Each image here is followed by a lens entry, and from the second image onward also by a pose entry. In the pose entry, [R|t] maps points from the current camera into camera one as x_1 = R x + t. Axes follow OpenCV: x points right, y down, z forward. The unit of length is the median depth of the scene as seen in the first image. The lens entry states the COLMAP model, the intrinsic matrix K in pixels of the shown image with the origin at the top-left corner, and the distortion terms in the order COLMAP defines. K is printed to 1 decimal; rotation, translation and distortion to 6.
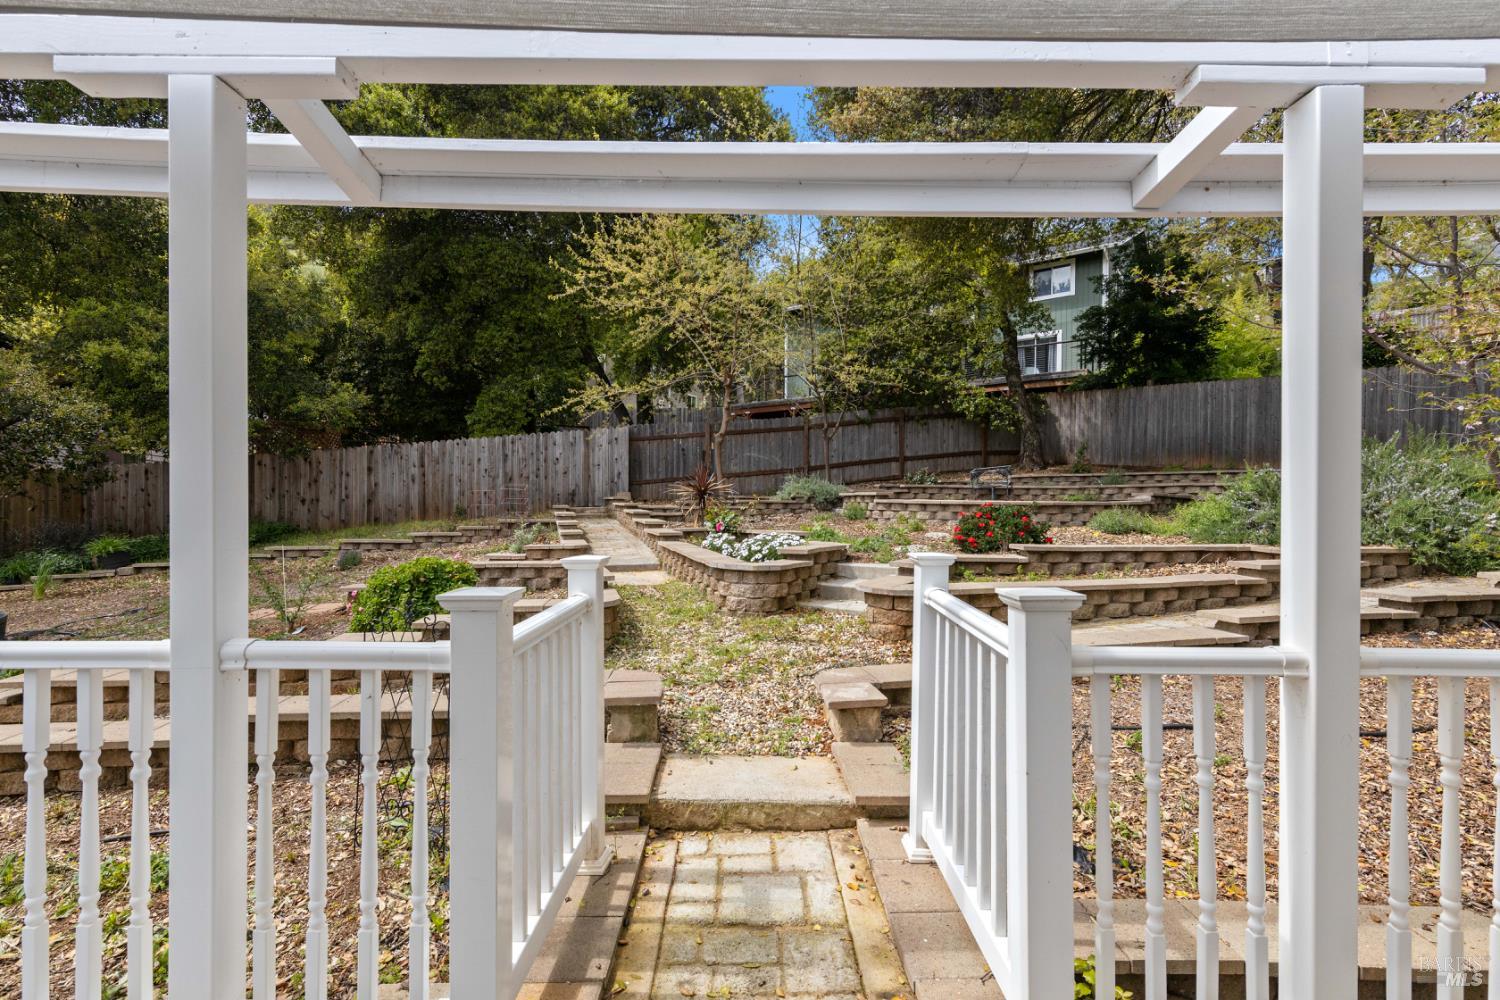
lens RADIAL K [[703.3, 0, 749.1], [0, 703.3, 499.9], [0, 0, 1]] dist [0.002117, -0.000014]
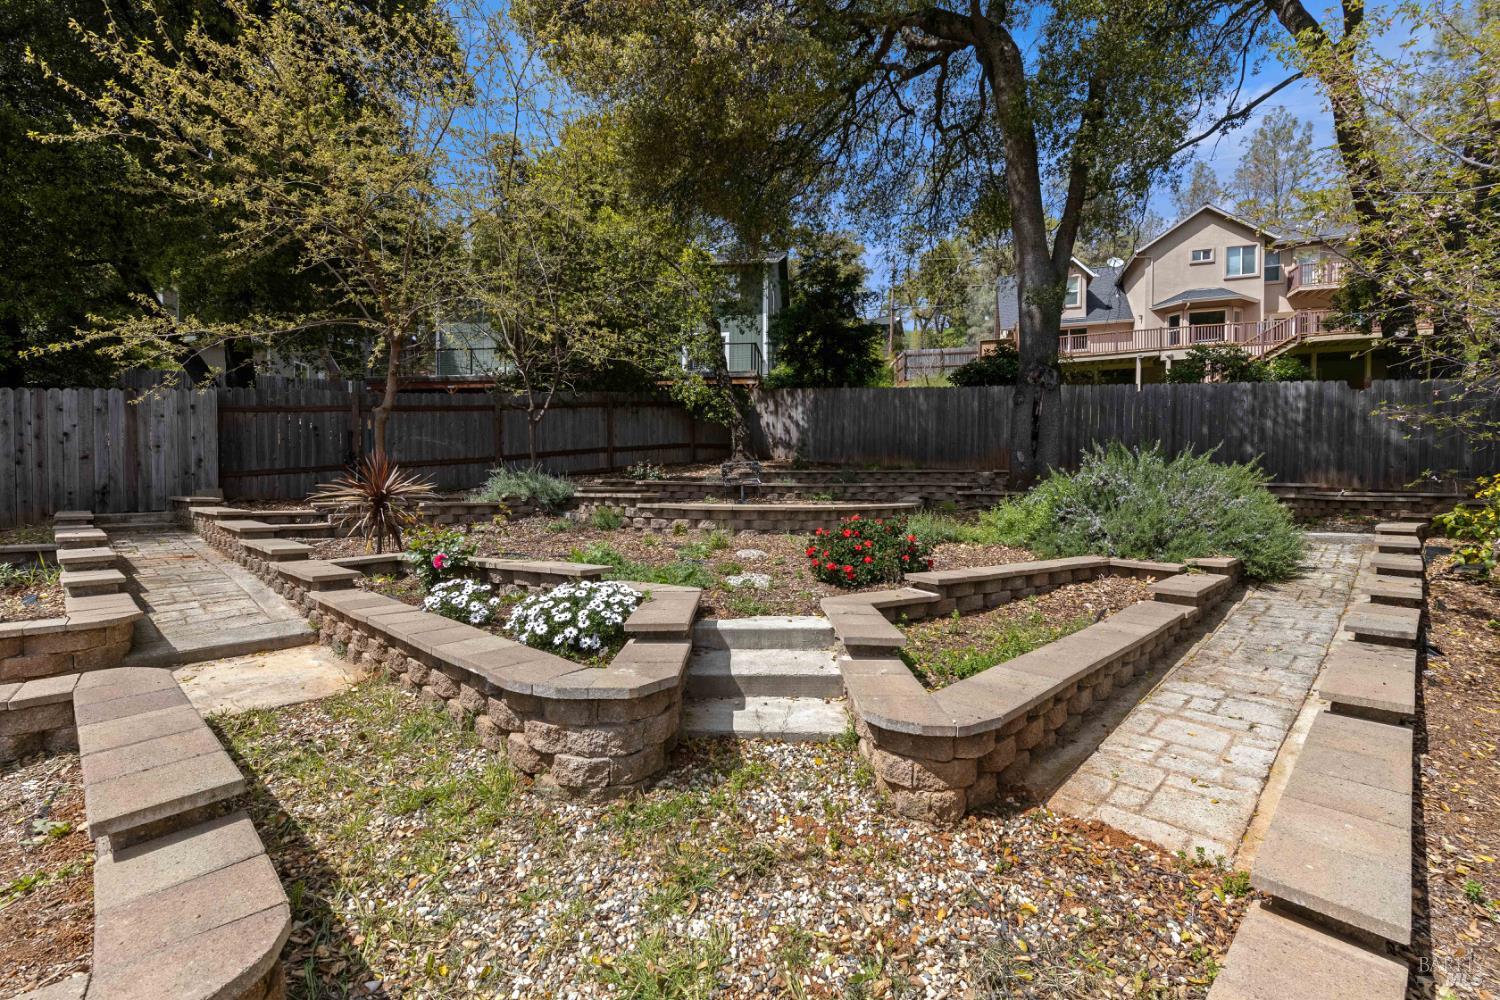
lens RADIAL K [[645.6, 0, 751.6], [0, 645.6, 504.6], [0, 0, 1]] dist [-0.000779, -0.000502]
pose [[0.859587, -0.014364, 0.510787, -0.062522], [-0.000085, 0.999601, 0.028253, -0.016482], [-0.510989, -0.024330, 0.859243, 0.275652]]
